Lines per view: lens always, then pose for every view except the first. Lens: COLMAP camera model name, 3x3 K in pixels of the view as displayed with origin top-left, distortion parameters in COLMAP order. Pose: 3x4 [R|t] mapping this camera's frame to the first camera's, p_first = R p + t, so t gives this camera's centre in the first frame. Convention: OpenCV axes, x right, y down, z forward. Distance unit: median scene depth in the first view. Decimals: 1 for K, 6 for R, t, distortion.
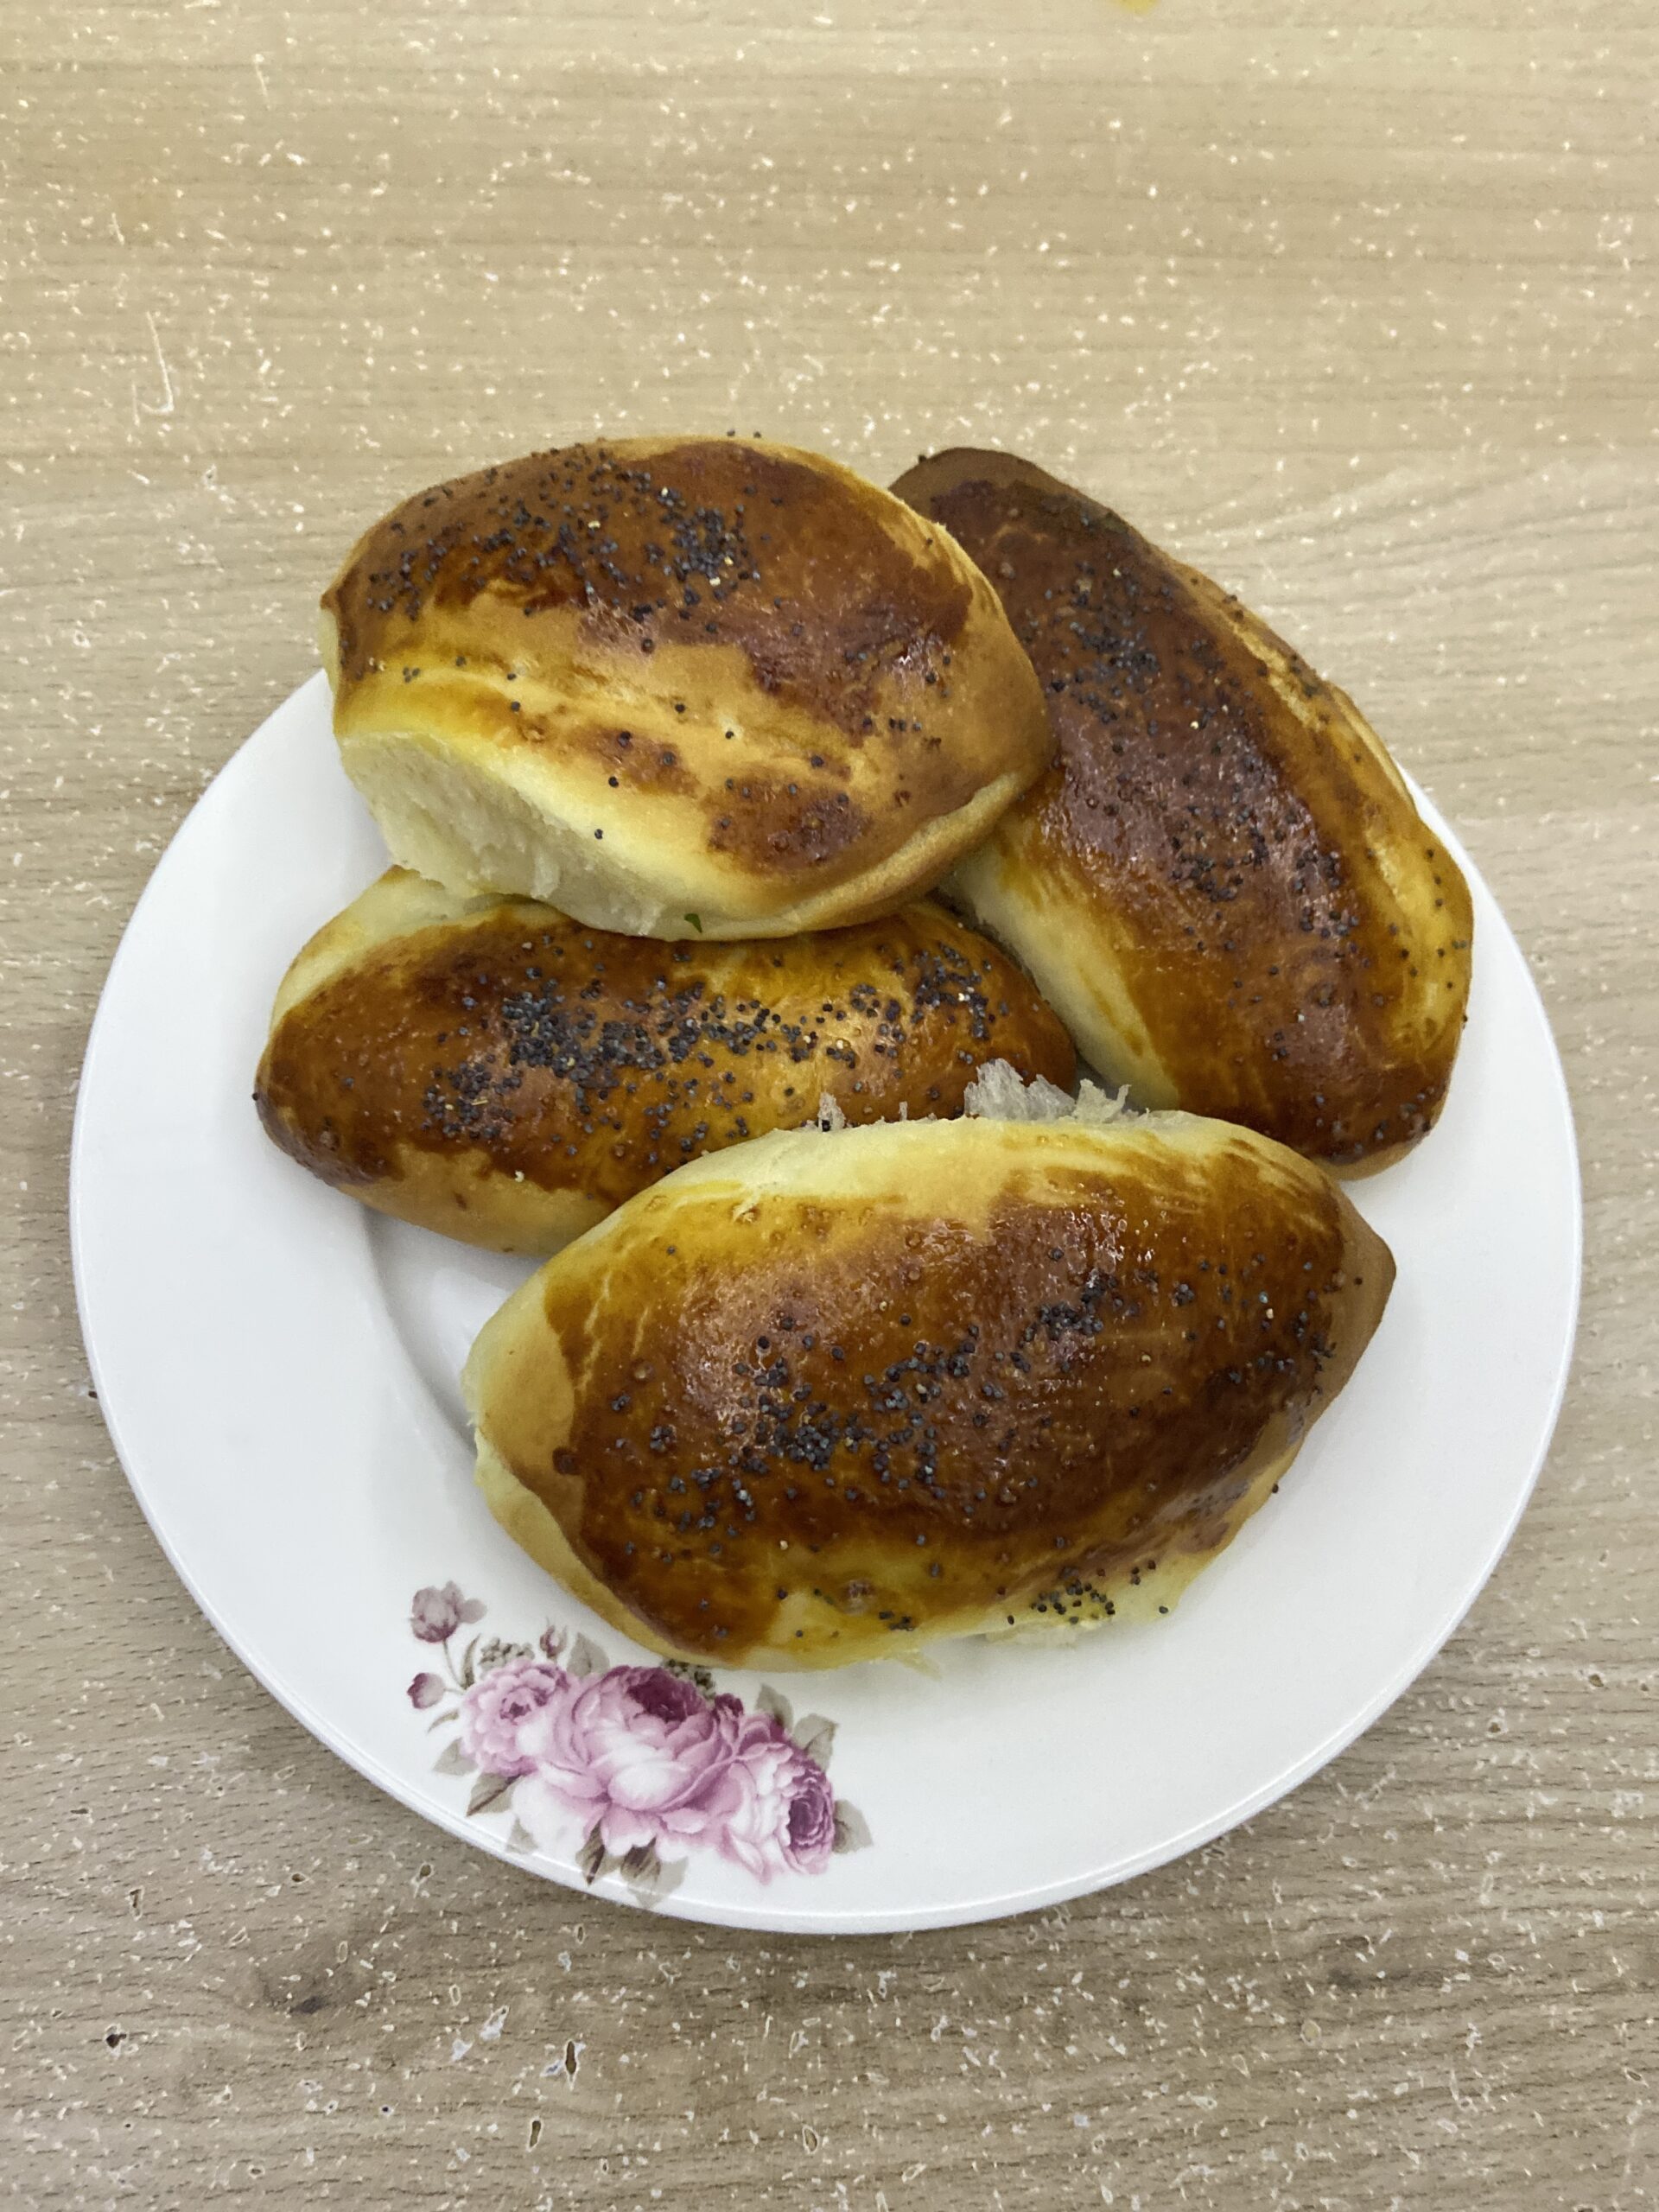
lens RADIAL K [[1709.6, 0, 826.7], [0, 1709.6, 1098.0], [0, 0, 1]] dist [0.131361, -0.208163]
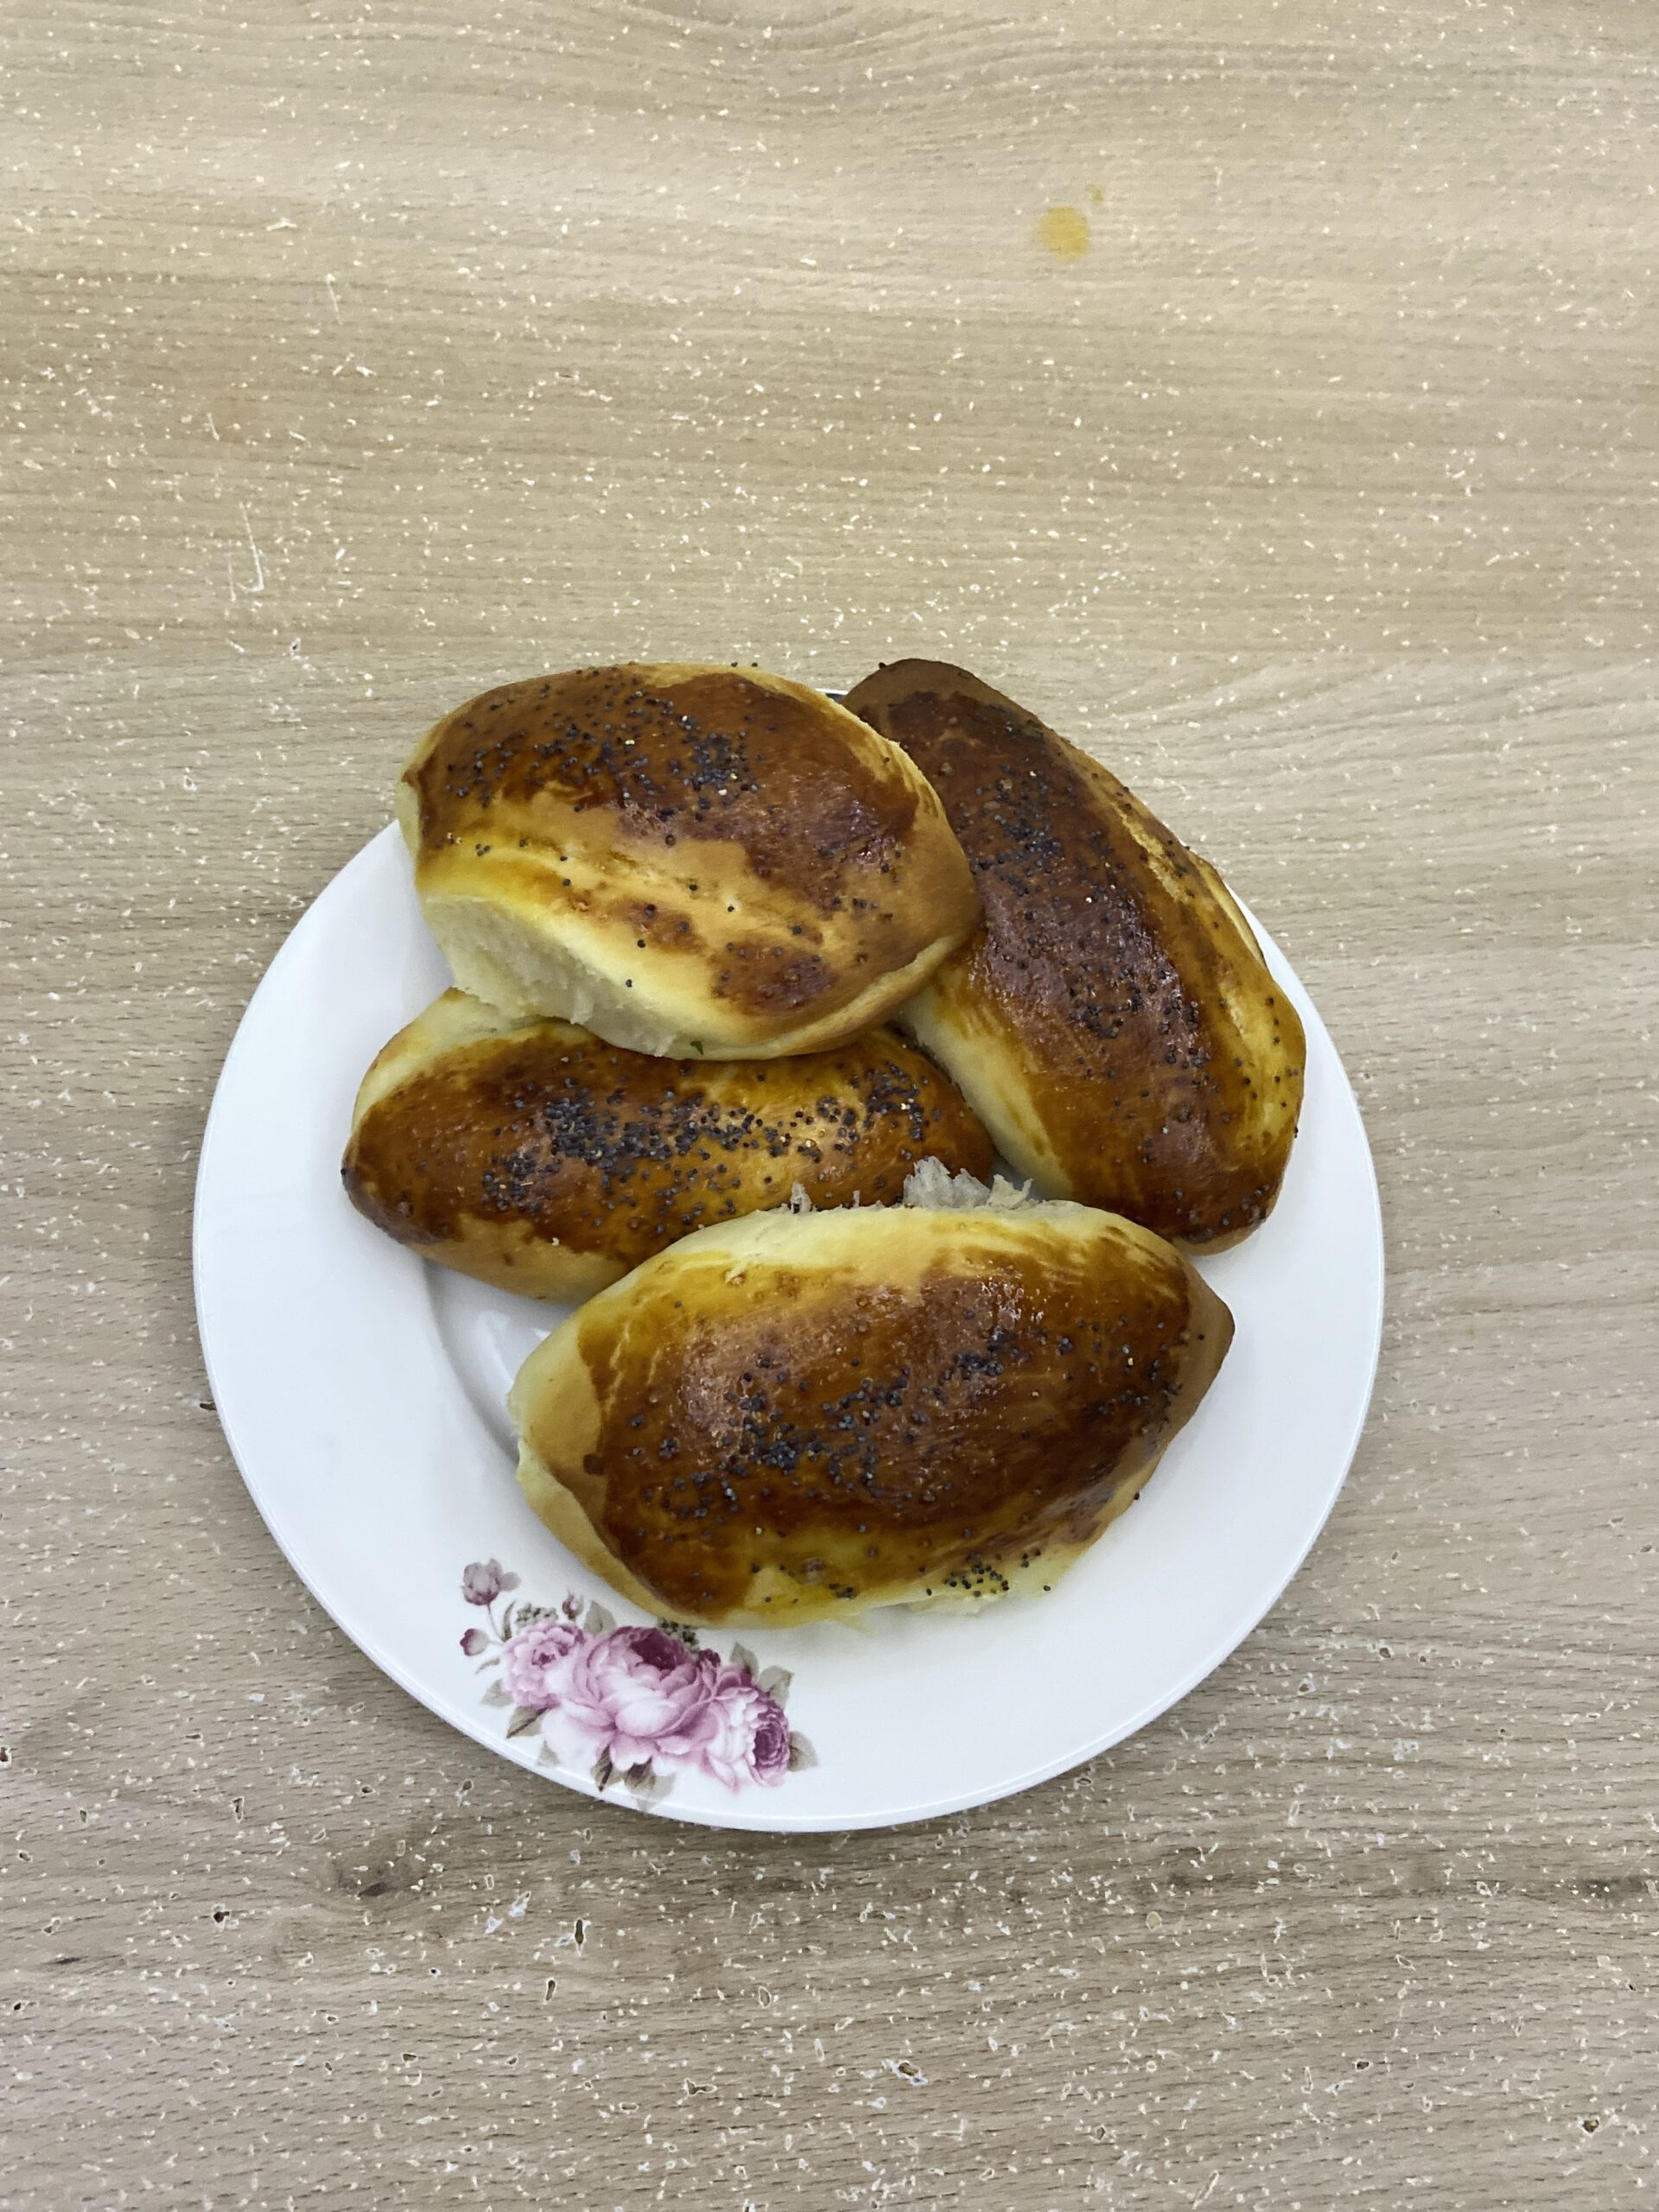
lens RADIAL K [[1678.7, 0, 829.5], [0, 1678.7, 1106.0], [0, 0, 1]] dist [0.136784, -0.204989]
pose [[0.999088, 0.025209, 0.034462, -0.020970], [-0.024893, 0.999644, -0.009566, -0.049046], [-0.034691, 0.008699, 0.999360, -0.267305]]
